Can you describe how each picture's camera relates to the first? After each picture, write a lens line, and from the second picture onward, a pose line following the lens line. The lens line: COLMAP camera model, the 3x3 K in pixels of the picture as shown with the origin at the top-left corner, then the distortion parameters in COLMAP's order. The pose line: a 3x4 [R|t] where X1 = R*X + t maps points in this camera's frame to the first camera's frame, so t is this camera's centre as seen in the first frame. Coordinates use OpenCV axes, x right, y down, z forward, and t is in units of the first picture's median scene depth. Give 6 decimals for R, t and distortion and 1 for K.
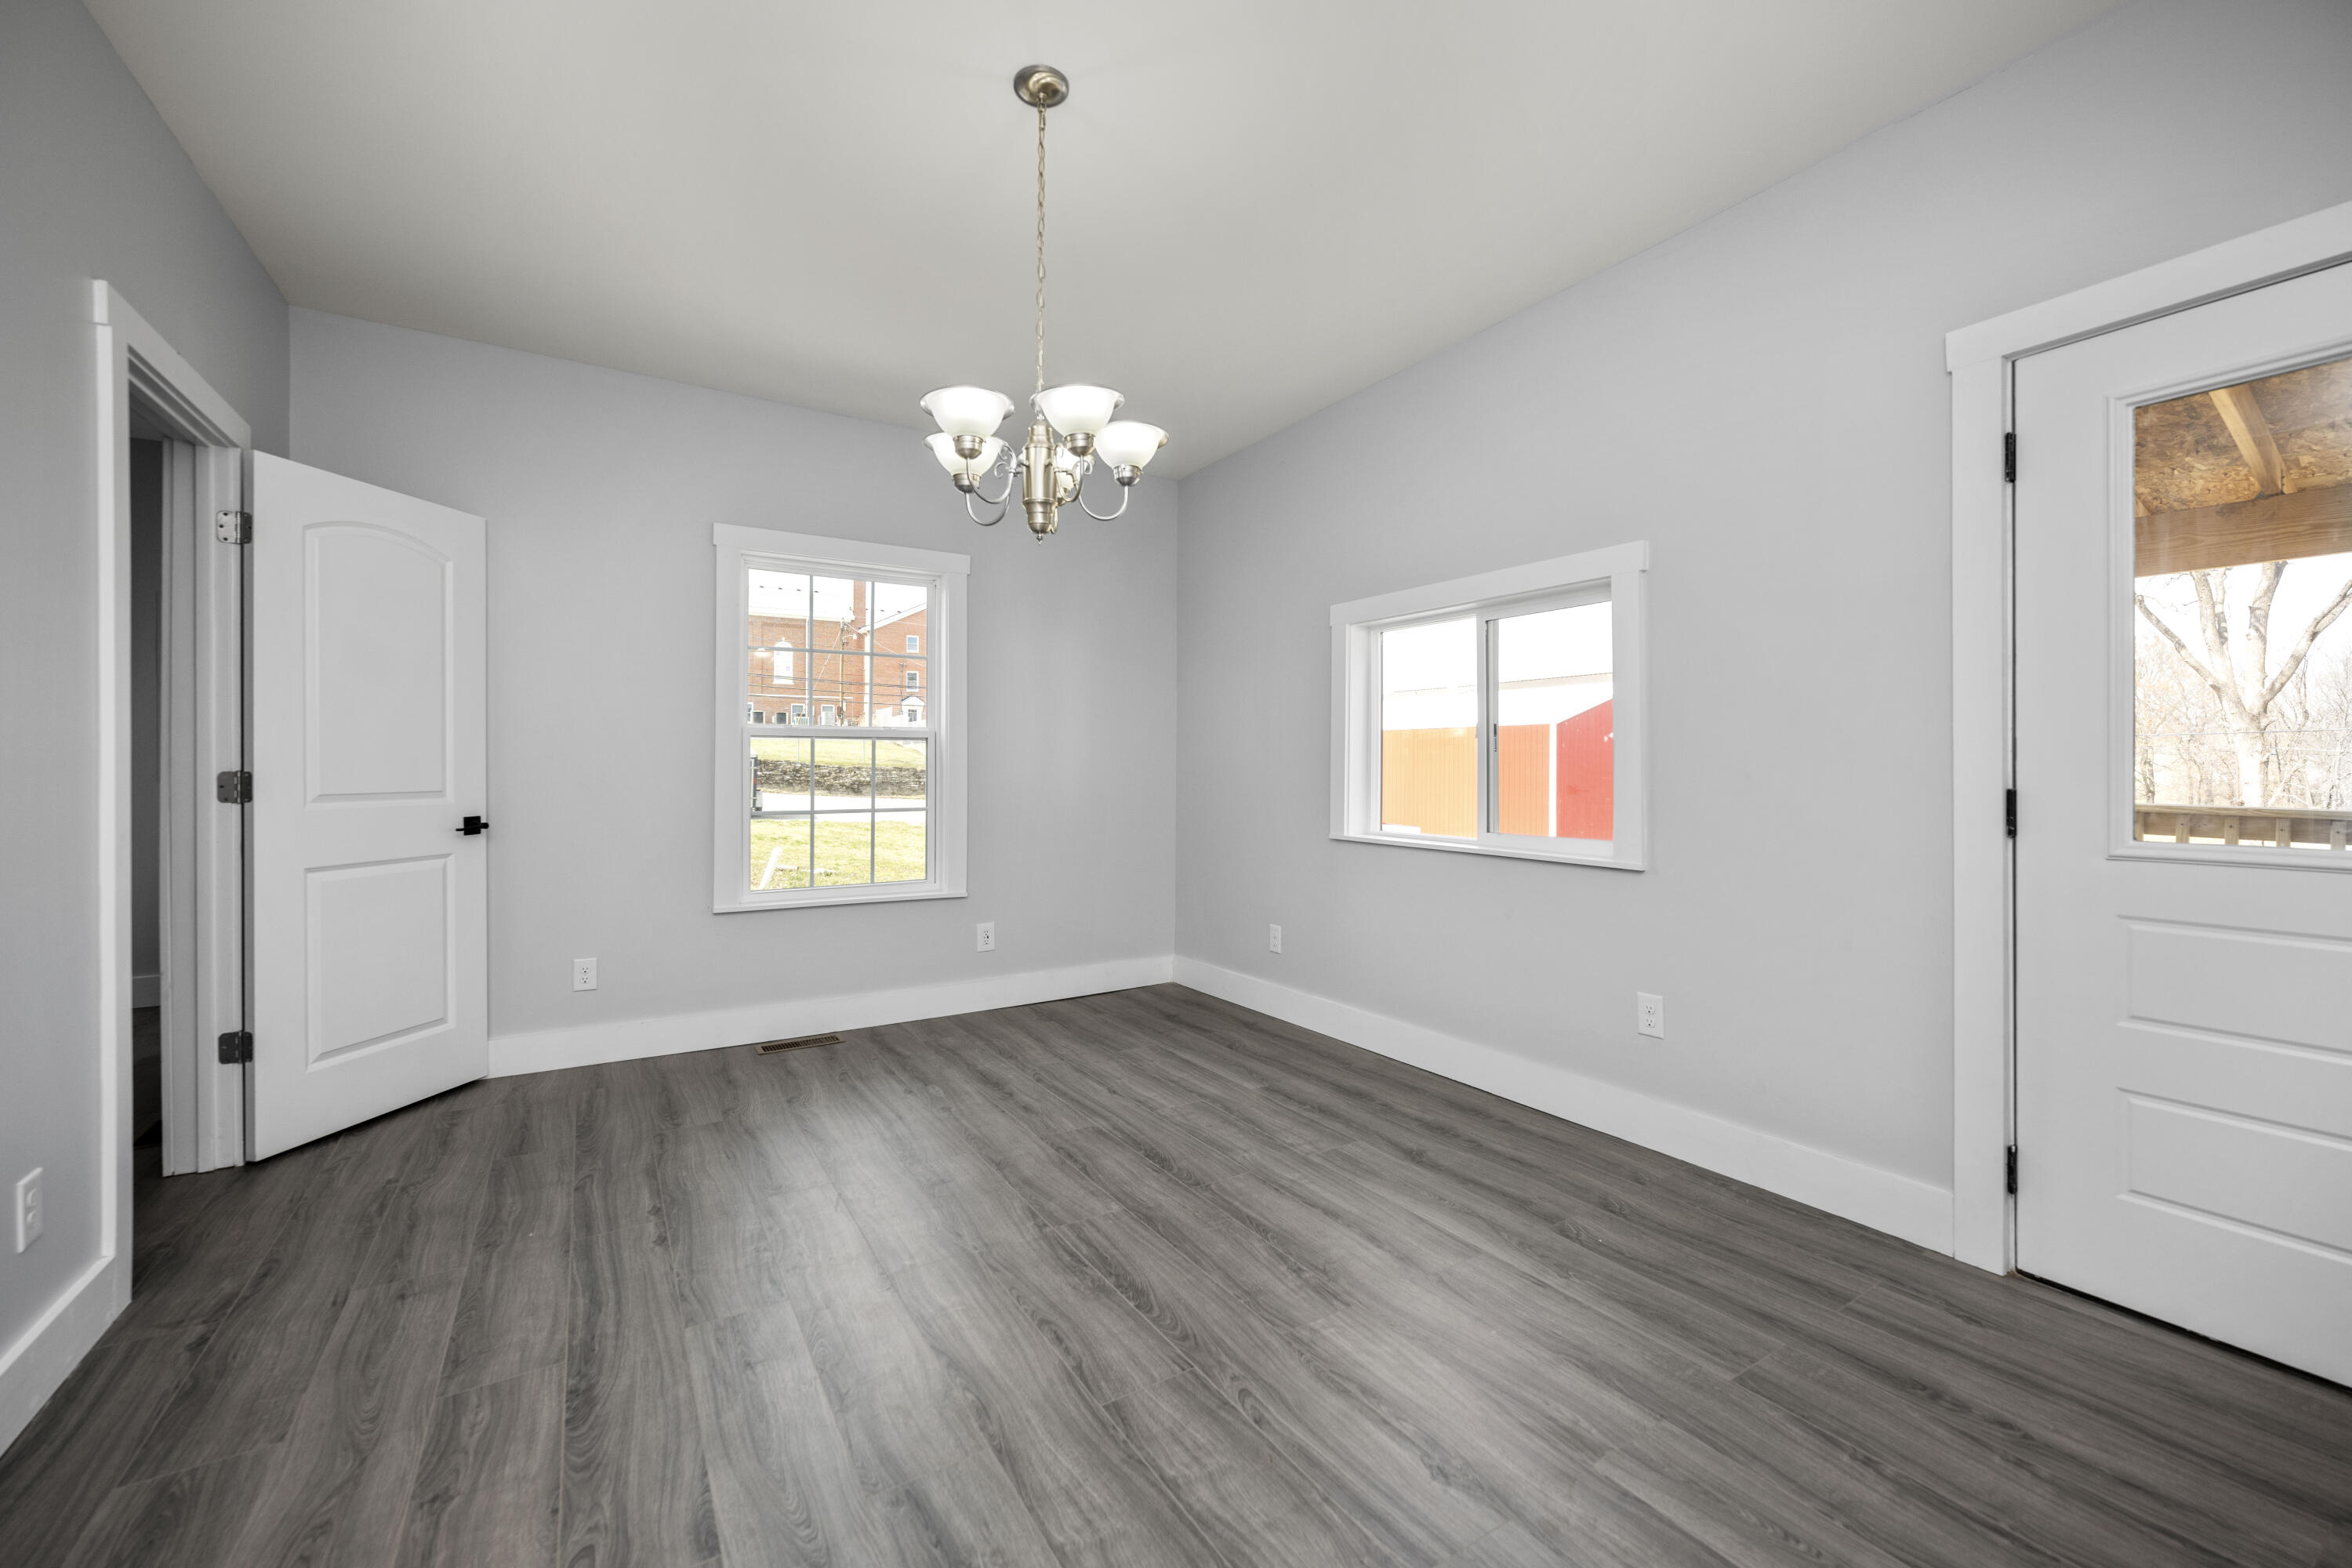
lens RADIAL K [[952.9, 0, 1177.4], [0, 952.9, 736.1], [0, 0, 1]] dist [0.000937, -0.000458]
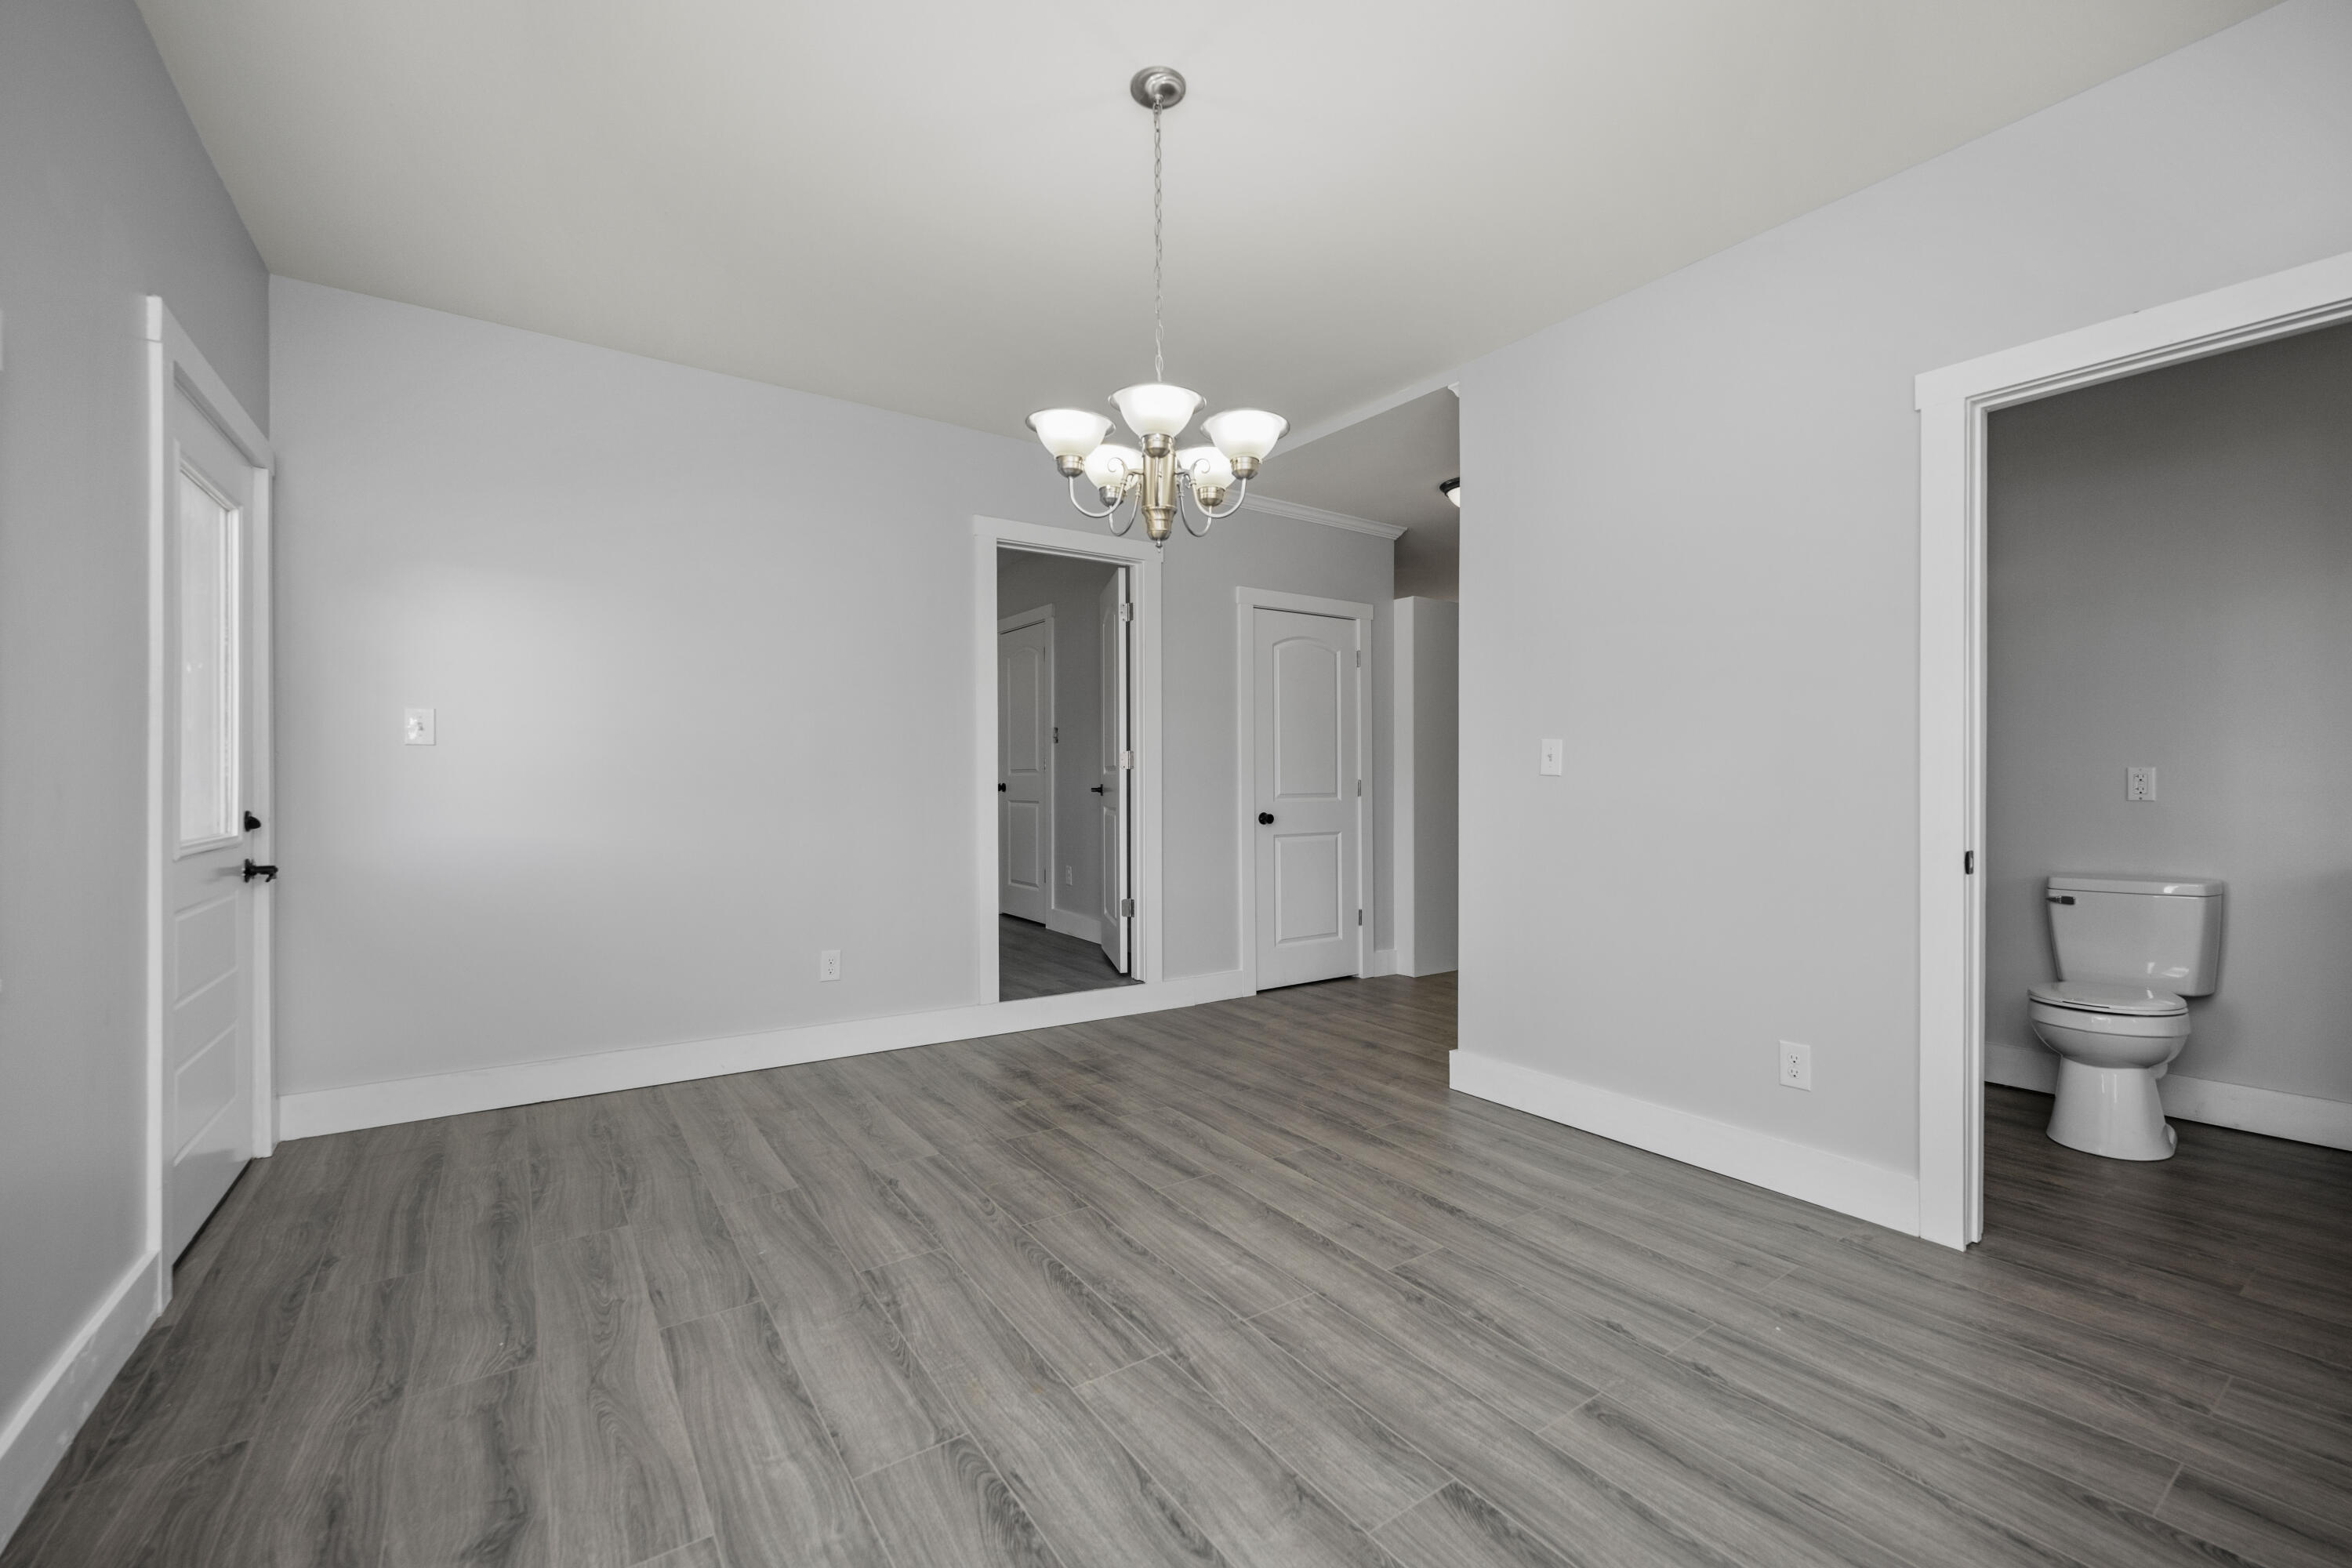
lens RADIAL K [[972.3, 0, 1180.5], [0, 972.3, 789.0], [0, 0, 1]] dist [-0.000355, -0.000016]
pose [[-0.998748, 0.002332, -0.049964, -0.115504], [0.003334, 0.999795, -0.019970, 0.064764], [0.049907, -0.020112, -0.998551, 1.989988]]
